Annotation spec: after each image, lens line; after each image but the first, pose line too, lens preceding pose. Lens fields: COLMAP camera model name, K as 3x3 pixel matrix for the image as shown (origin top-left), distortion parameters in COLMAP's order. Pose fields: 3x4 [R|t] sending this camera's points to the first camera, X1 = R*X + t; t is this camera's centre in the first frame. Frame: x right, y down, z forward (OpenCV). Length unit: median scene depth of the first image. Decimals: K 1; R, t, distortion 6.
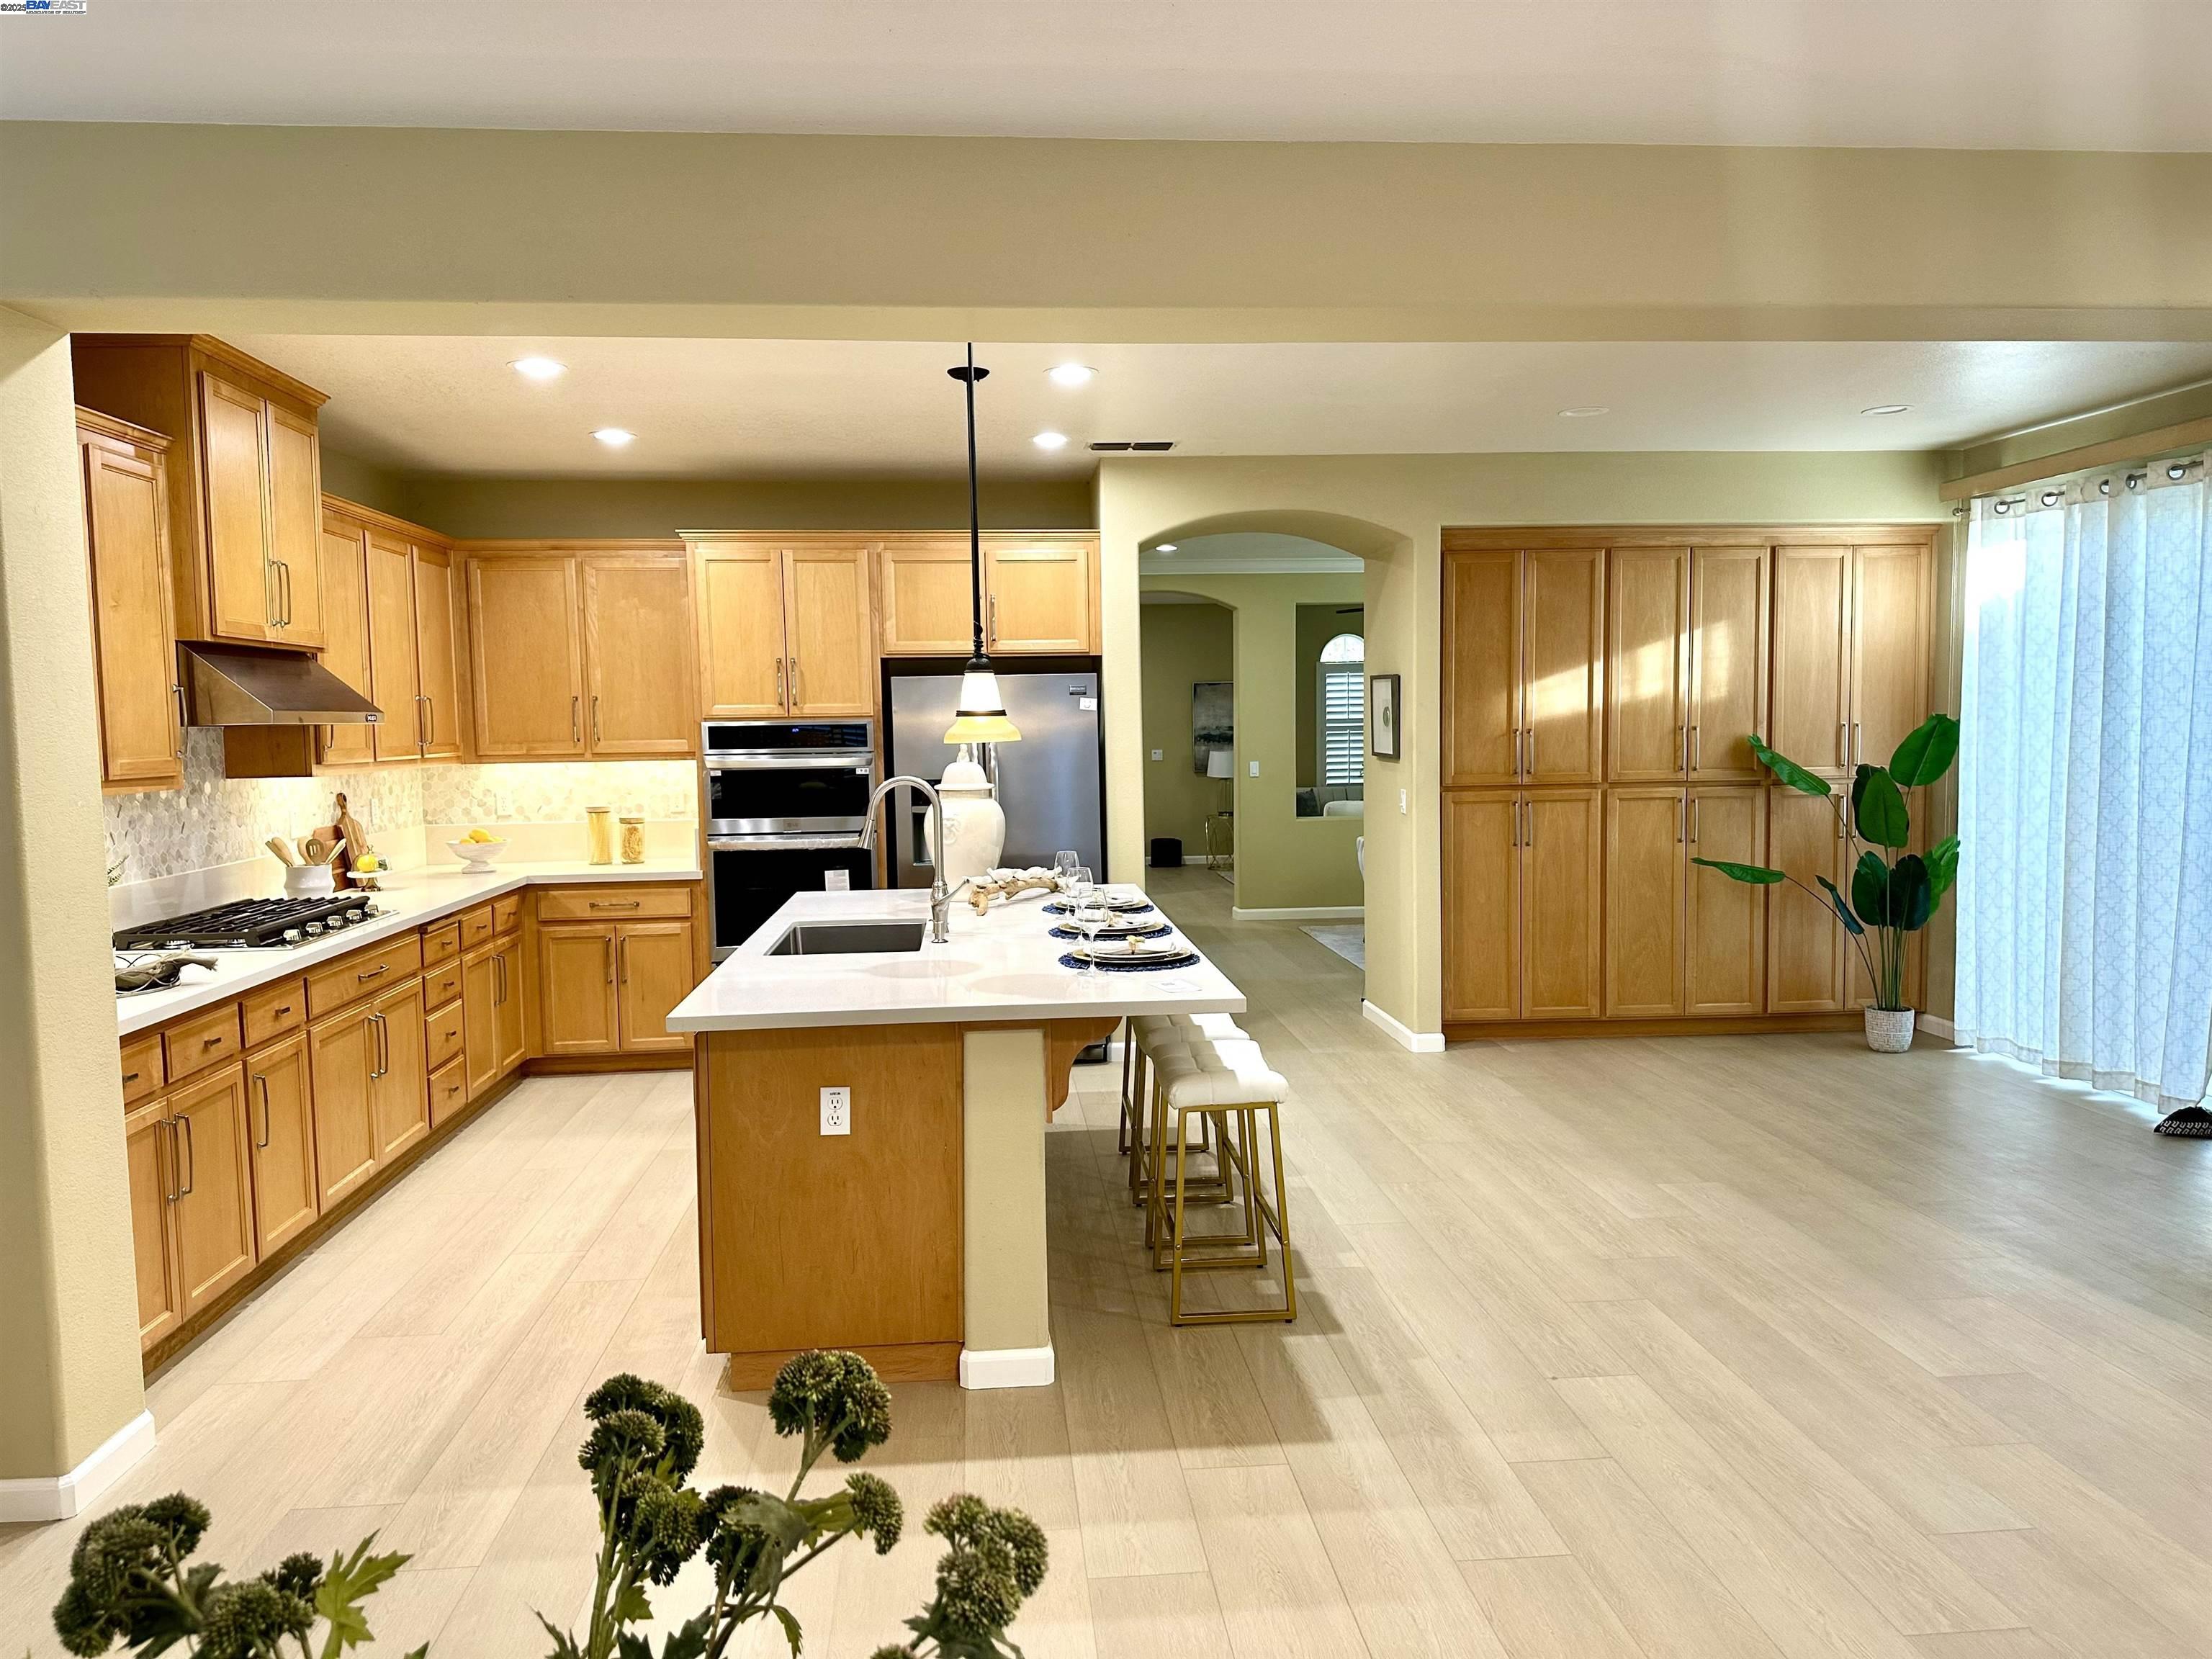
lens RADIAL K [[1581.2, 0, 1115.7], [0, 1581.2, 832.2], [0, 0, 1]] dist [0.005700, 0.001194]
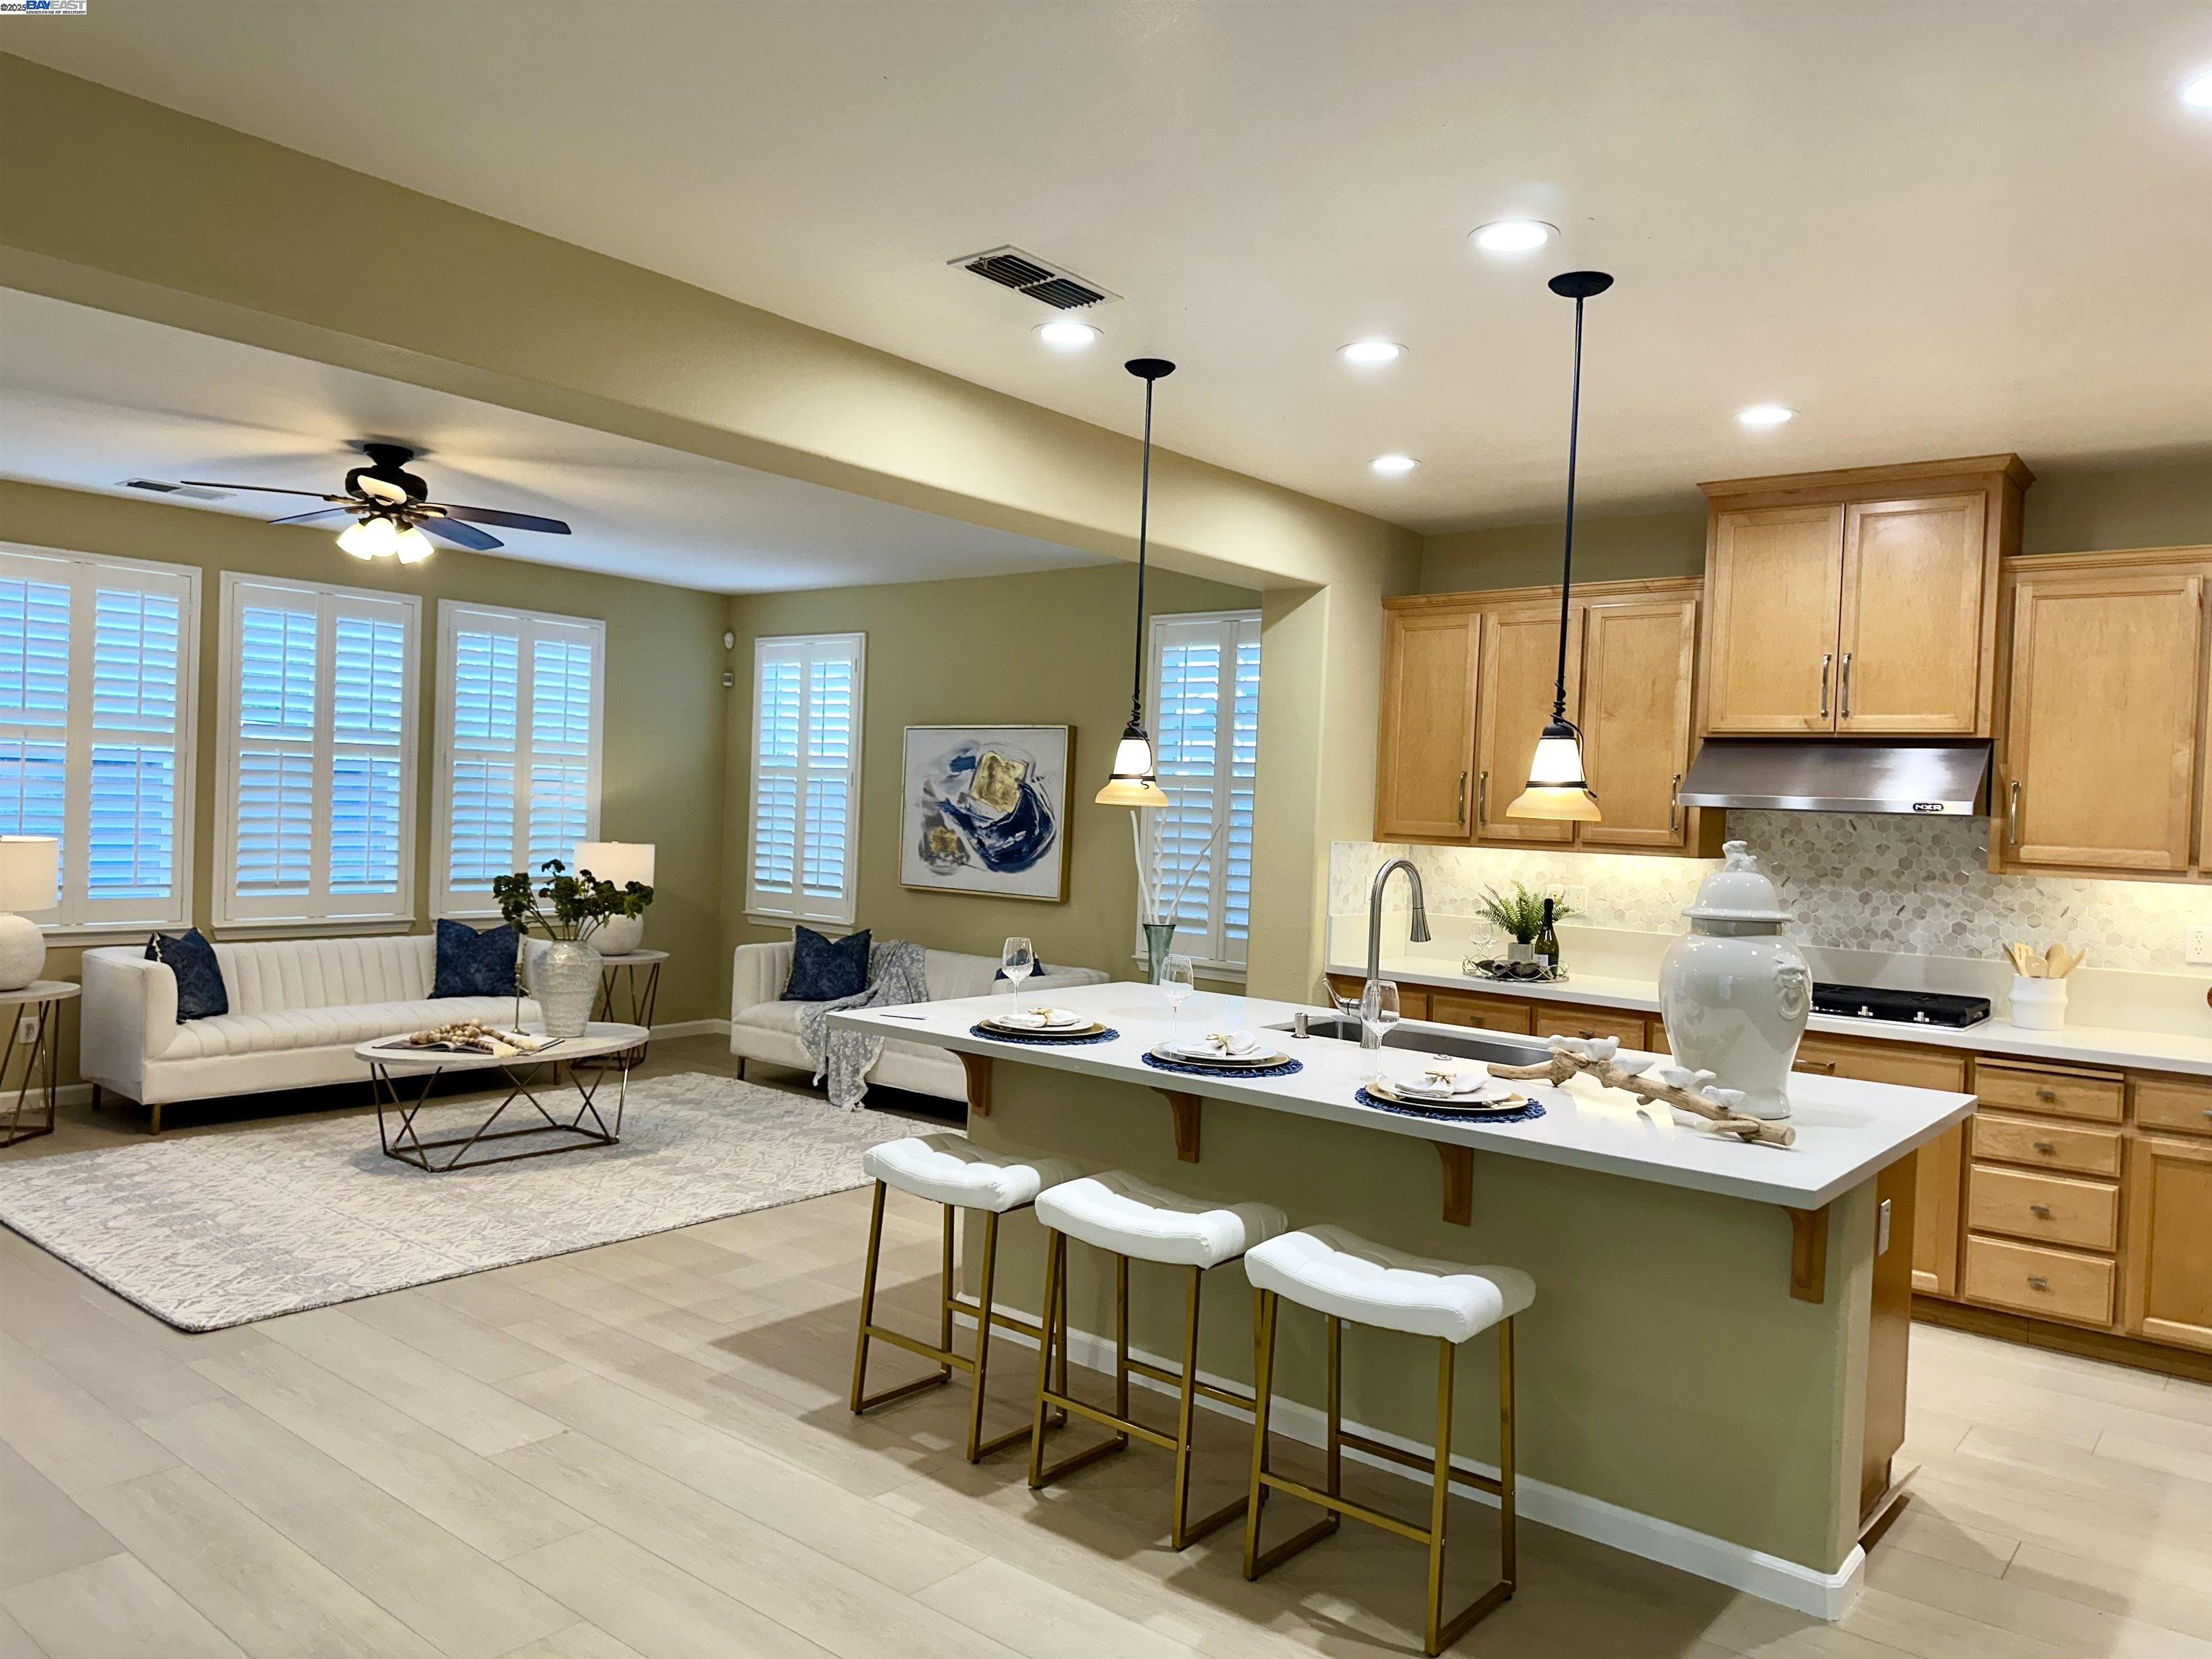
lens RADIAL K [[1581.2, 0, 1115.7], [0, 1581.2, 827.4], [0, 0, 1]] dist [0.005700, 0.001194]
pose [[-0.700823, -0.002270, -0.713332, 0.792409], [-0.092325, 0.991873, 0.087549, -0.164142], [0.707336, 0.127215, -0.695336, 2.002509]]
